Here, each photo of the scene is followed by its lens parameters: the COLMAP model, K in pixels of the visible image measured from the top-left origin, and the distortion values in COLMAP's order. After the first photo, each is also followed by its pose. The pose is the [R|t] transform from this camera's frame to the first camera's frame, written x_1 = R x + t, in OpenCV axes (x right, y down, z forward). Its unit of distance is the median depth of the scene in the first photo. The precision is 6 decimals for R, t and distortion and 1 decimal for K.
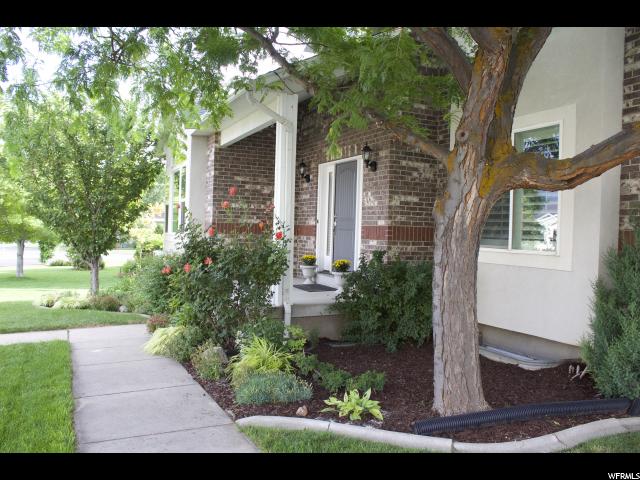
lens RADIAL K [[524.1, 0, 320.0], [0, 524.1, 240.0], [0, 0, 1]] dist [-0.078994, 0.005184]
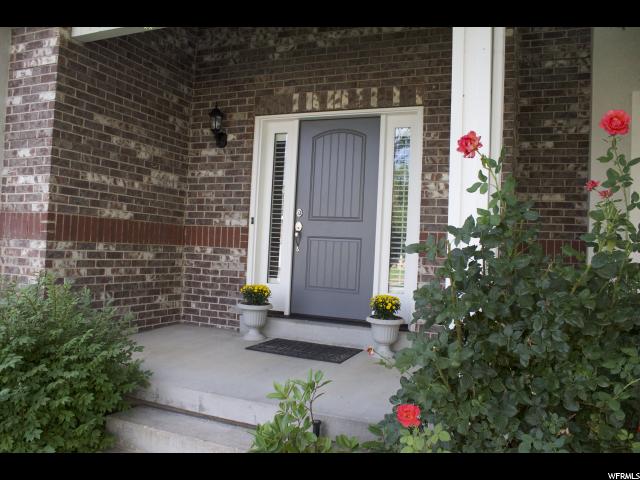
lens RADIAL K [[524.1, 0, 320.0], [0, 524.1, 240.0], [0, 0, 1]] dist [-0.078994, 0.005184]
pose [[0.767154, 0.016310, 0.641256, -0.297271], [-0.013364, 0.999866, -0.009443, -0.010982], [-0.641324, -0.001326, 0.767269, 0.537322]]
